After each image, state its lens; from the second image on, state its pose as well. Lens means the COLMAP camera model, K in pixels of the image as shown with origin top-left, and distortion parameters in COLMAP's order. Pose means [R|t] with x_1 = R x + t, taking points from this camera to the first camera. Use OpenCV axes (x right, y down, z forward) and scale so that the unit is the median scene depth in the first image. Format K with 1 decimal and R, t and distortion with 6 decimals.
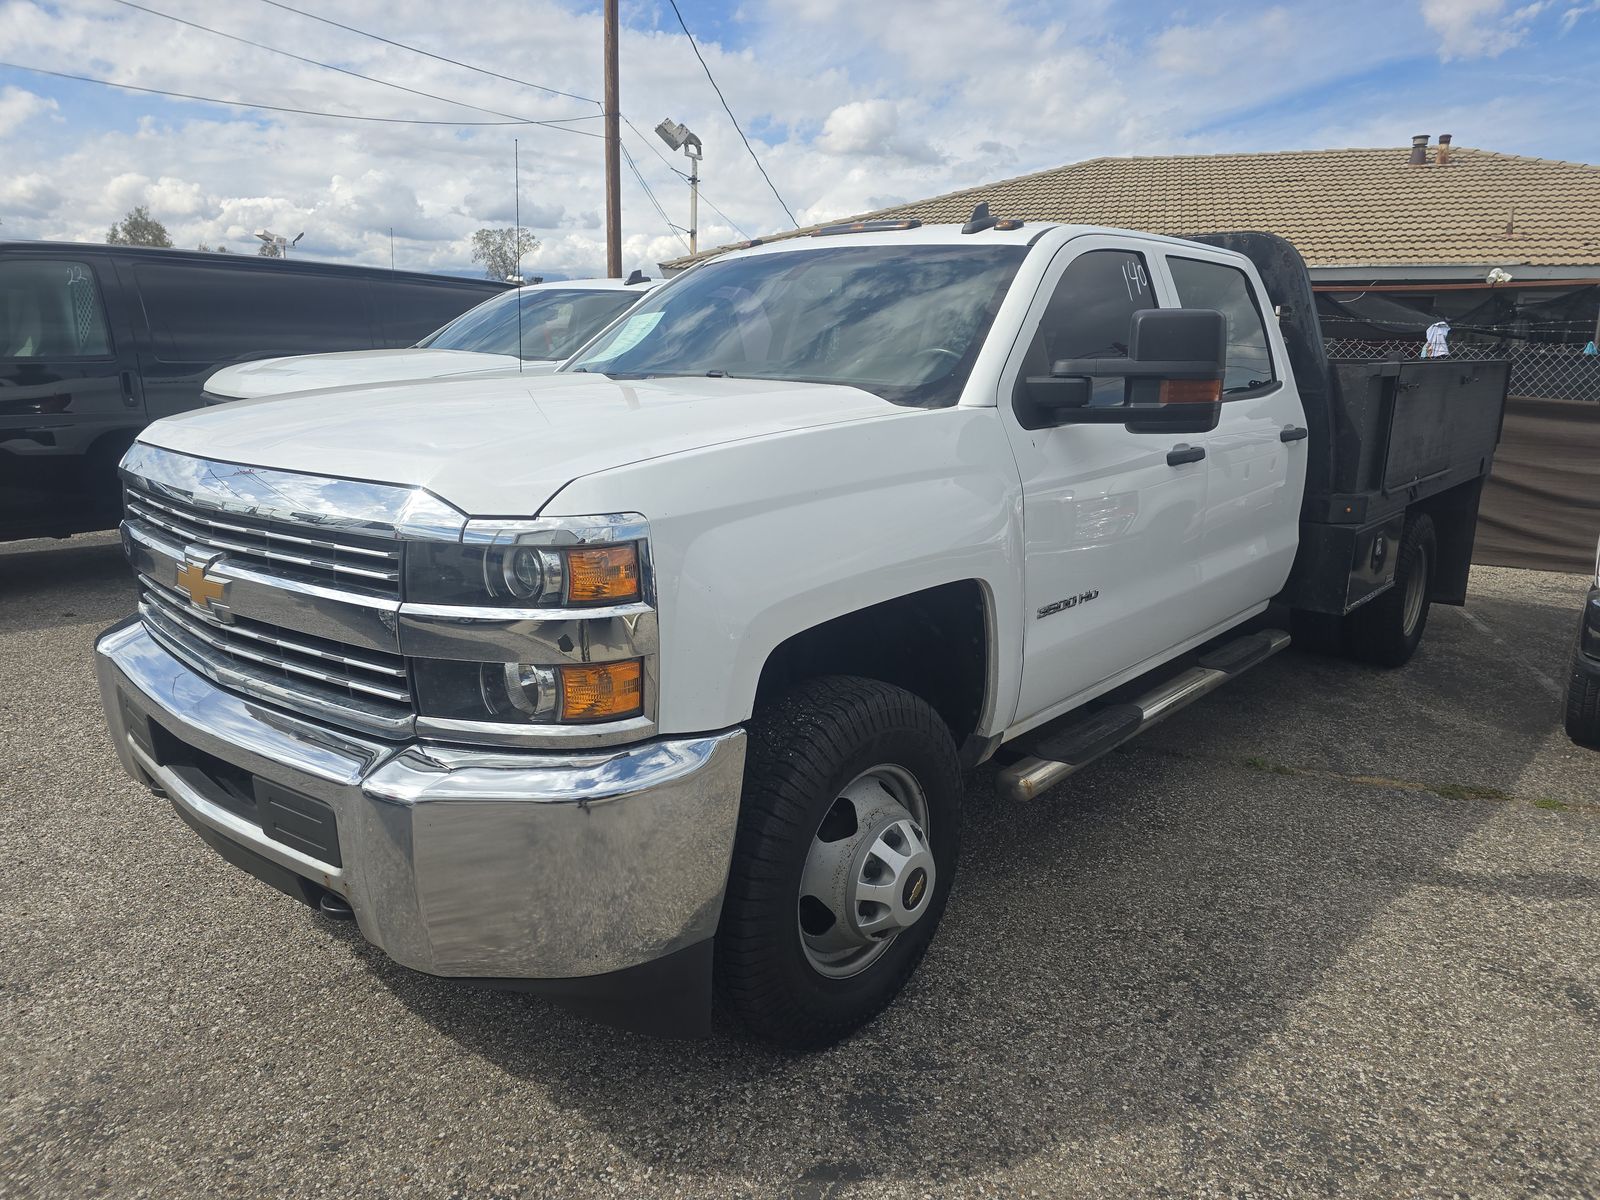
lens RADIAL K [[1078.4, 0, 800.0], [0, 1078.4, 600.0], [0, 0, 1]] dist [0.023123, -0.027509]
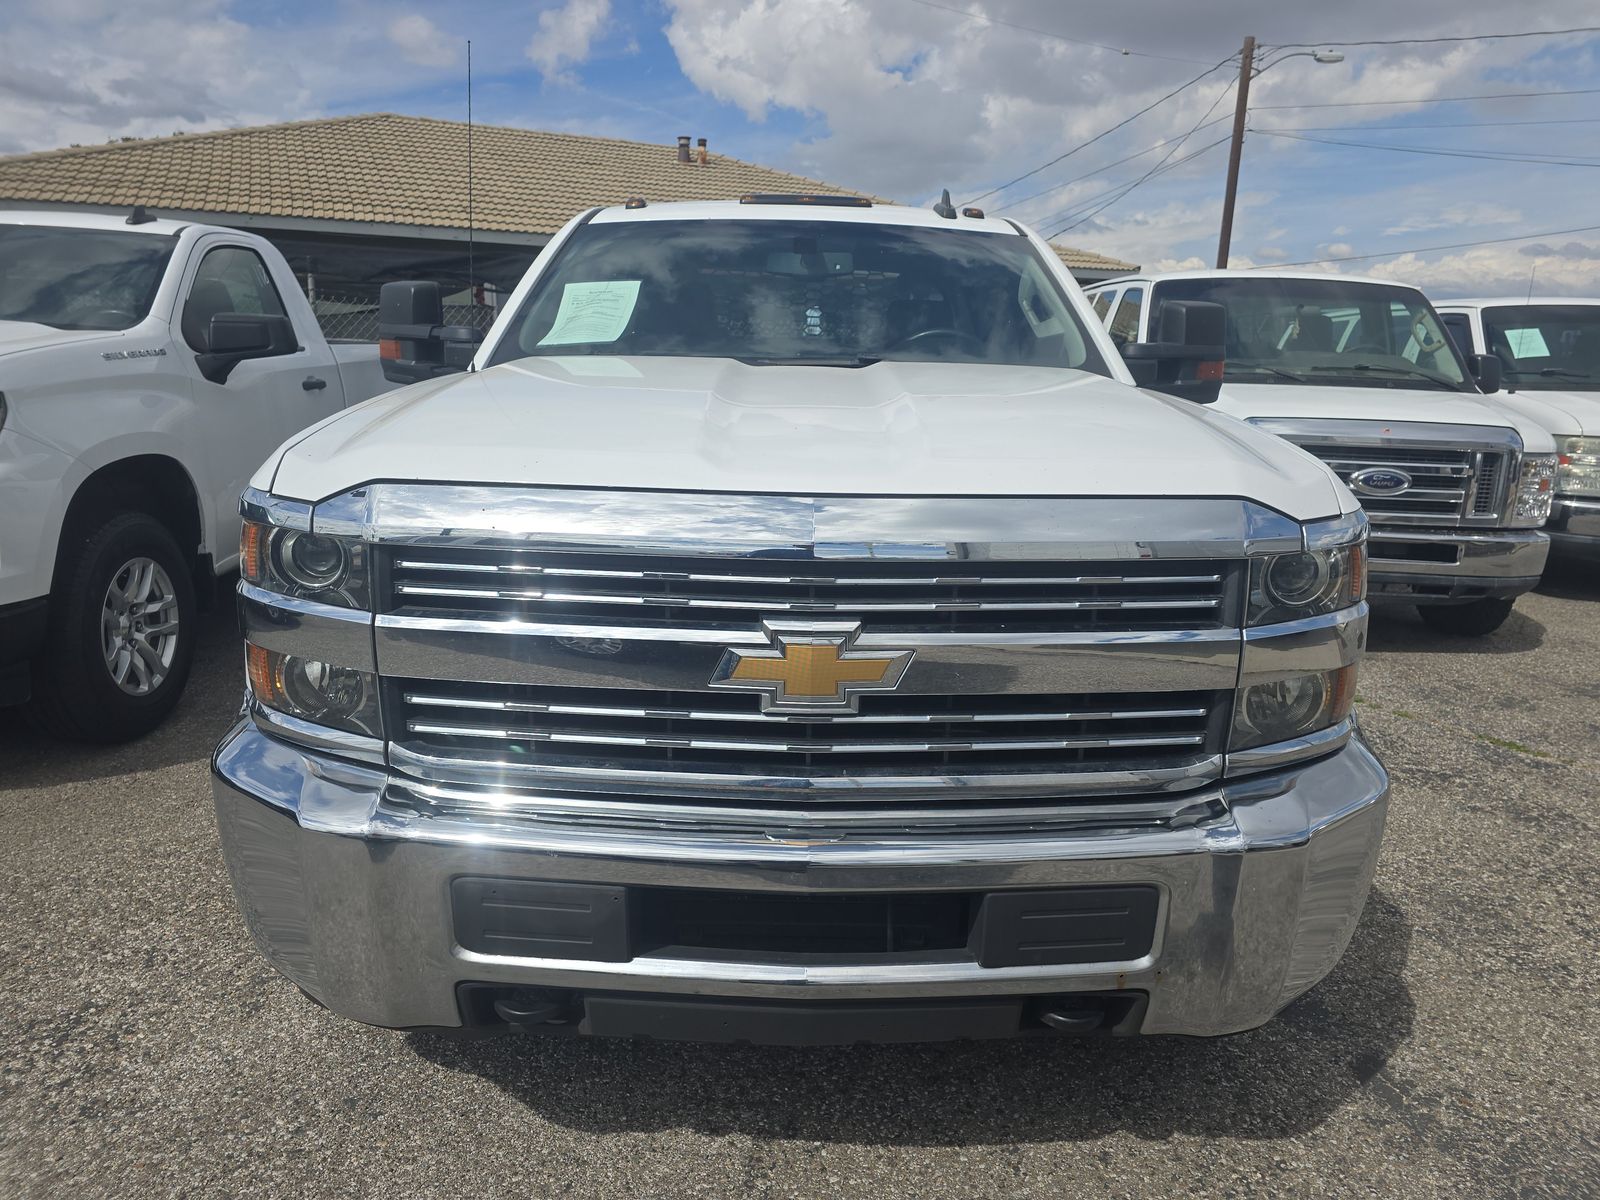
lens RADIAL K [[1078.4, 0, 800.0], [0, 1078.4, 600.0], [0, 0, 1]] dist [0.023123, -0.027509]
pose [[0.756830, -0.150781, 0.635982, -1.000619], [0.134433, 0.988134, 0.074294, -0.112810], [-0.639637, 0.029269, 0.768119, 0.462237]]
